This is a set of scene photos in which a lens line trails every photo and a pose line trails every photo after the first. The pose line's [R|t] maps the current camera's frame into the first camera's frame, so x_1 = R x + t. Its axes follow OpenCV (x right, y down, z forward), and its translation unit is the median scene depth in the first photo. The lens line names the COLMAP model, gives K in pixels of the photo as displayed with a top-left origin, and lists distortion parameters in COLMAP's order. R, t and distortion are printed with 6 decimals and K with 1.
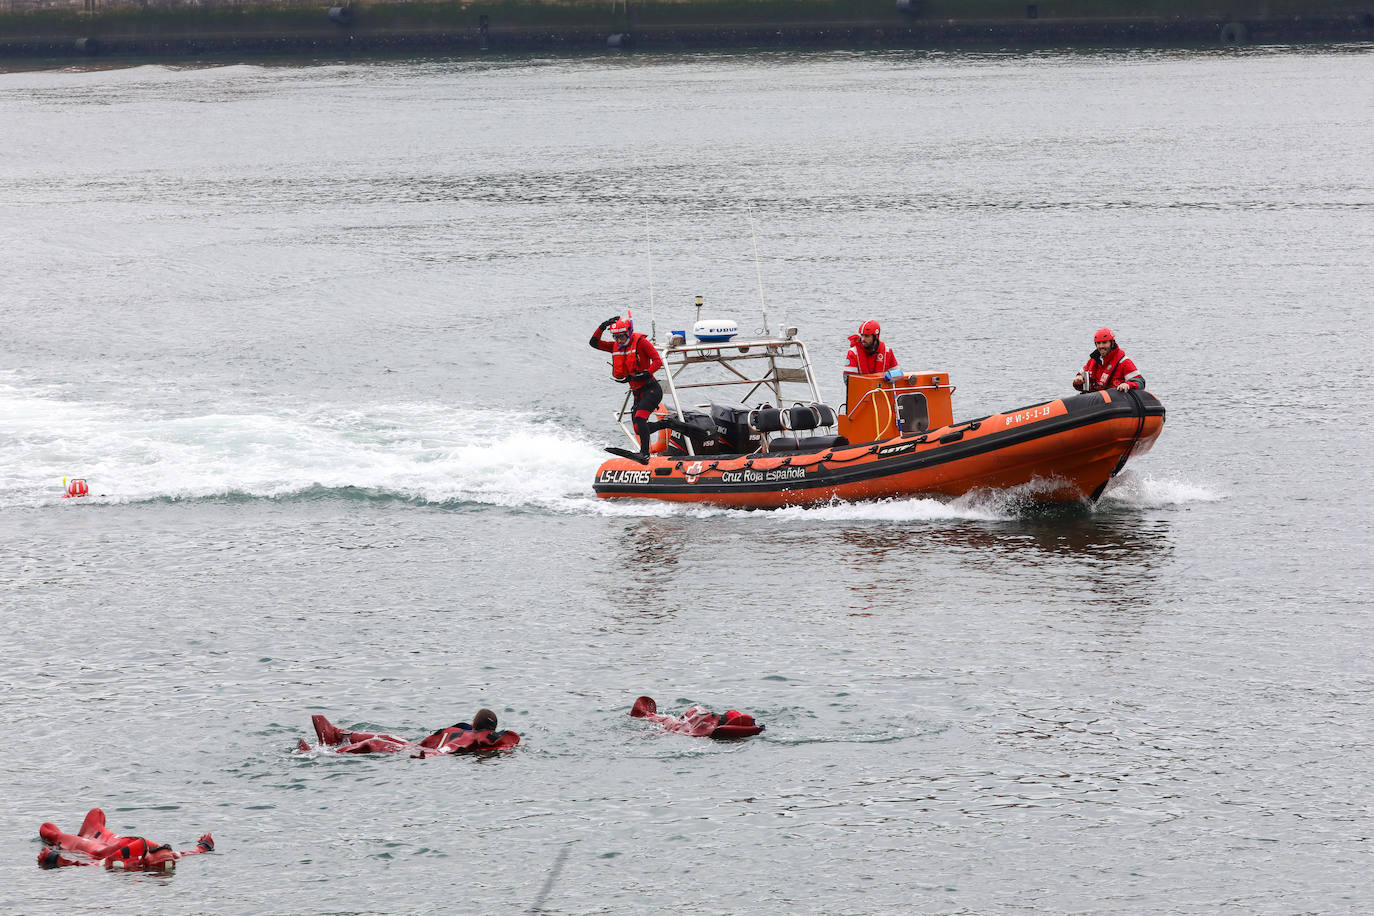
lens RADIAL K [[6500.3, 0, 687.0], [0, 6500.3, 458.0], [0, 0, 1]] dist [2.236354, 4.395422]
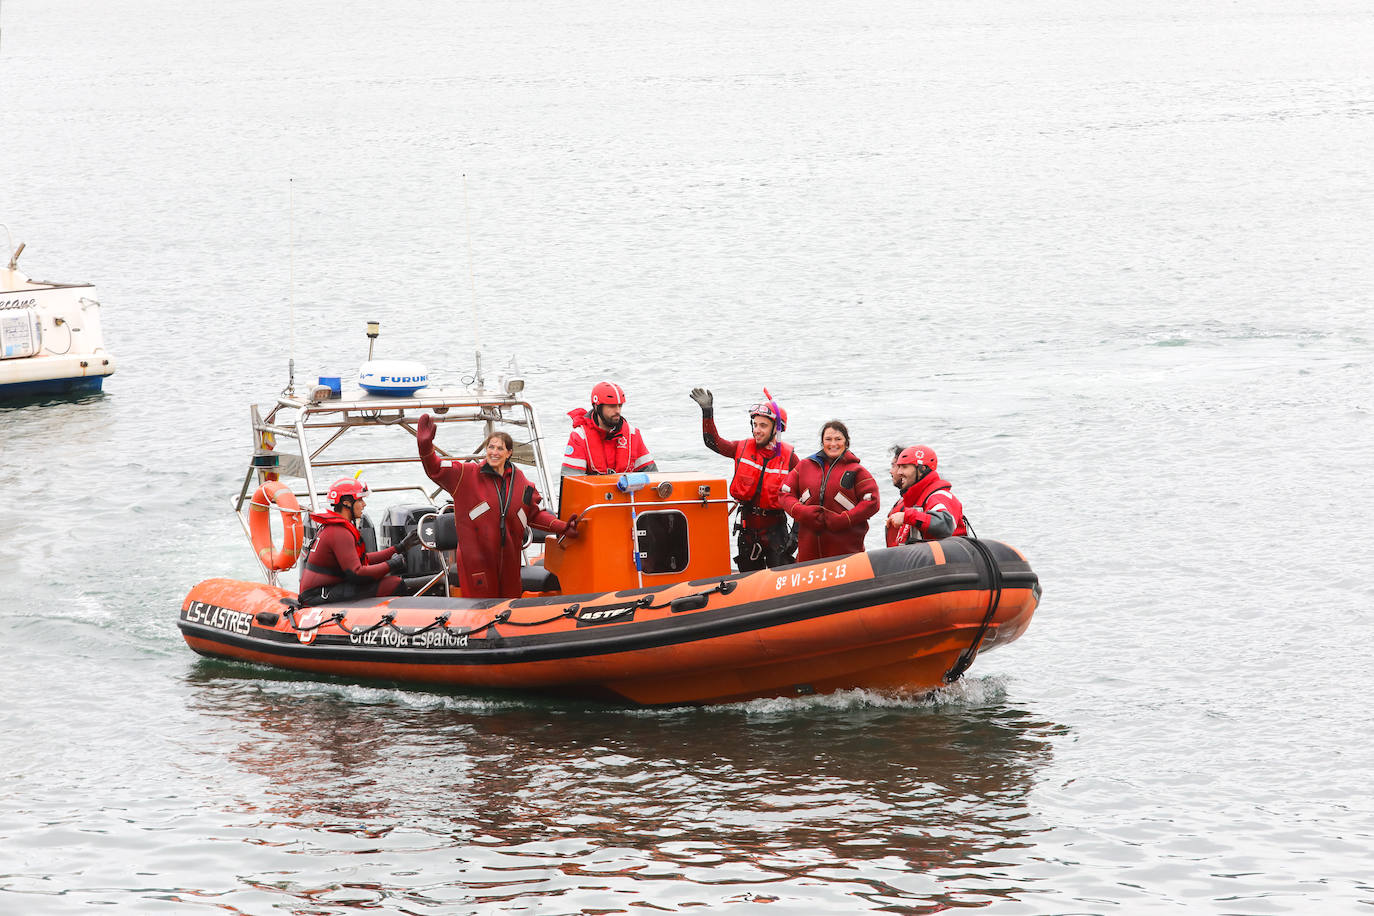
lens RADIAL K [[6500.3, 0, 687.0], [0, 6500.3, 458.0], [0, 0, 1]] dist [2.236354, 4.395422]
pose [[0.997937, 0.050308, -0.039890, 0.061418], [-0.049269, 0.998431, 0.026603, -0.031516], [0.041166, -0.024583, 0.998850, 0.380672]]
